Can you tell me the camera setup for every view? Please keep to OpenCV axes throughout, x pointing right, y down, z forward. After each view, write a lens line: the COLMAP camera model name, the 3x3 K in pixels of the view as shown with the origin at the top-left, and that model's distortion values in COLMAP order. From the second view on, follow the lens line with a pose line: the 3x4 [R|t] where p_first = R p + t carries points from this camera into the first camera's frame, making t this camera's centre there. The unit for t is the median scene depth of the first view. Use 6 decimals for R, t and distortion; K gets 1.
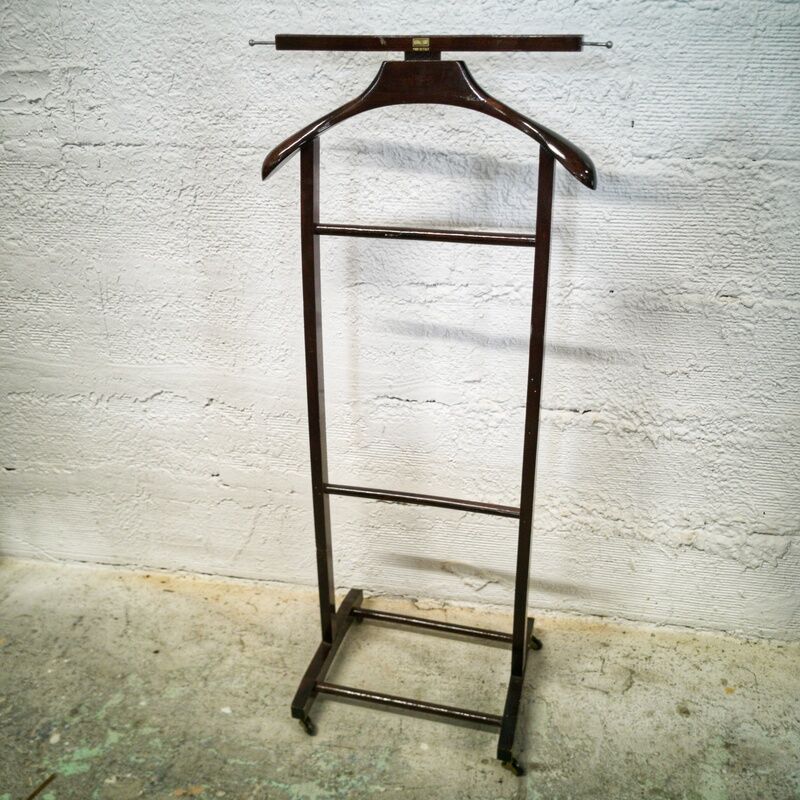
lens RADIAL K [[851.9, 0, 400.0], [0, 851.9, 400.0], [0, 0, 1]] dist [0.039049, 0.011943]
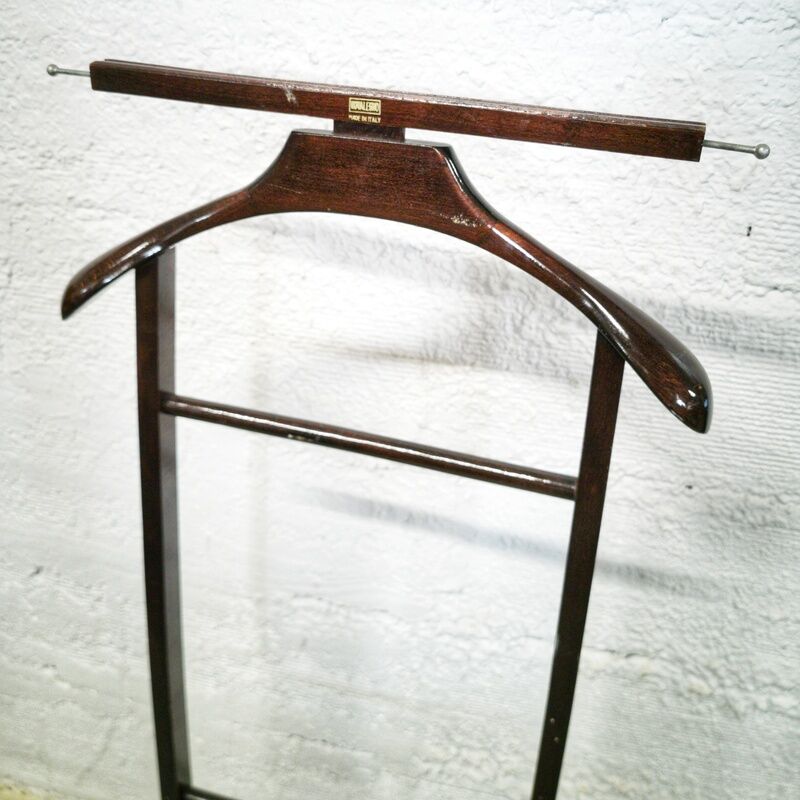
lens RADIAL K [[817.9, 0, 401.4], [0, 817.9, 271.8], [0, 0, 1]] dist [0.059351, -0.106832]
pose [[0.998358, 0.057220, 0.002484, 0.039586], [-0.057104, 0.997791, -0.033945, -0.247587], [-0.004421, 0.033747, 0.999421, 0.430896]]
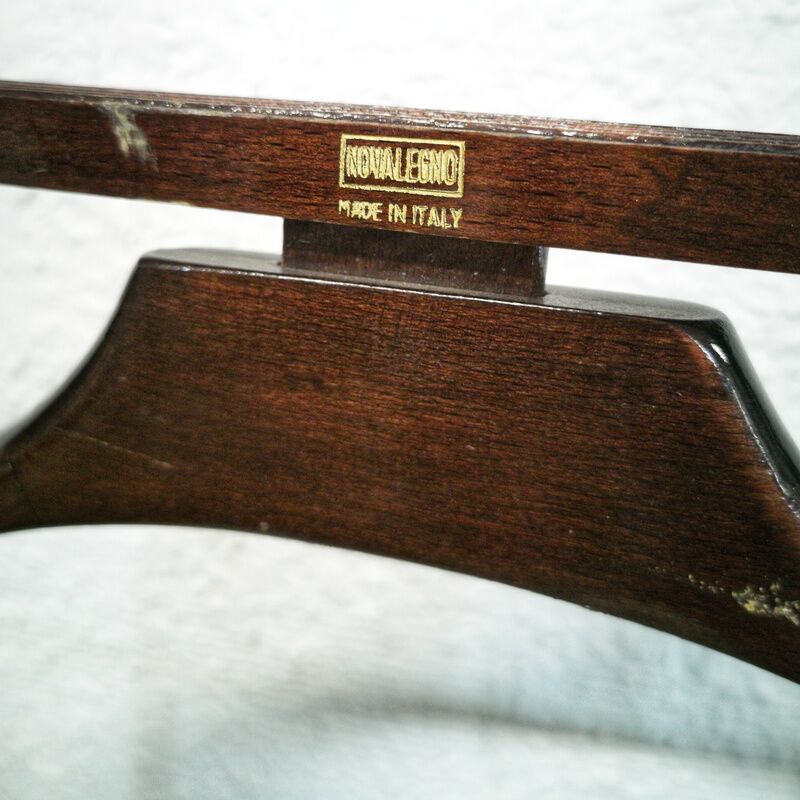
lens RADIAL K [[817.9, 0, 401.4], [0, 817.9, 271.8], [0, 0, 1]] dist [0.059351, -0.106832]
pose [[0.998248, 0.058163, 0.010857, 0.019163], [-0.055600, 0.984885, -0.164045, -0.306869], [-0.020234, 0.163154, 0.986393, 0.710646]]
